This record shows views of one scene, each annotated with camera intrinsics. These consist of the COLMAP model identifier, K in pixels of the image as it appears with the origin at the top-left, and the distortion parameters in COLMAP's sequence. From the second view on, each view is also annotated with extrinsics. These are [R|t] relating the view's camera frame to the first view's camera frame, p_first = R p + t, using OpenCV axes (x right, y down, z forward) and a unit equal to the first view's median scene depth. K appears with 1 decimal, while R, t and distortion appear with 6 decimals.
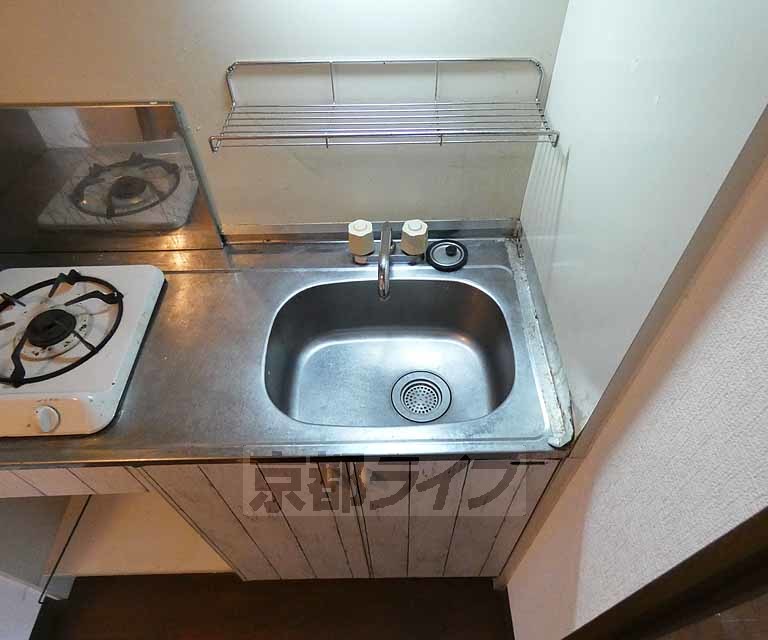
lens RADIAL K [[508.4, 0, 391.9], [0, 508.4, 322.0], [0, 0, 1]] dist [0.008306, 0.000214]
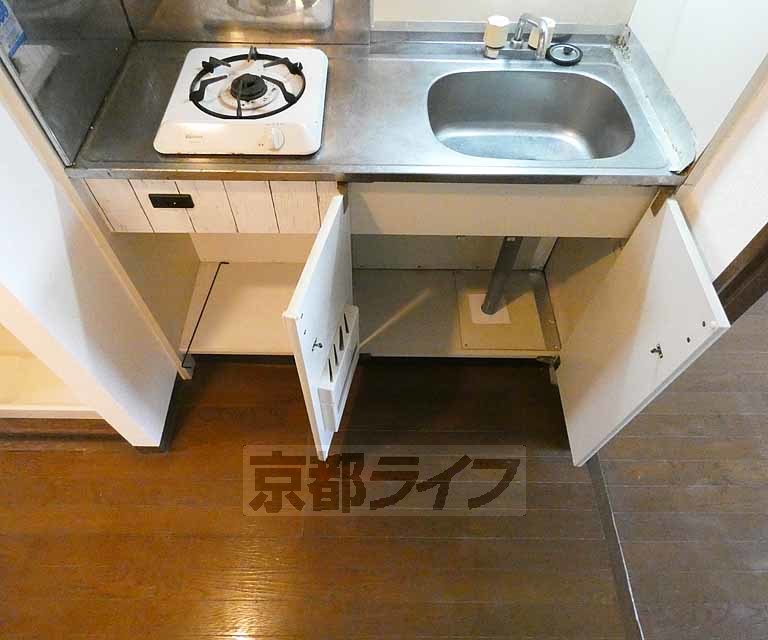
lens RADIAL K [[508.4, 0, 377.1], [0, 508.4, 317.1], [0, 0, 1]] dist [0.008306, 0.000214]
pose [[0.999412, 0.031053, 0.014562, -0.329085], [-0.032294, 0.994990, 0.094619, 0.384386], [-0.011551, -0.095033, 0.995407, -0.229232]]
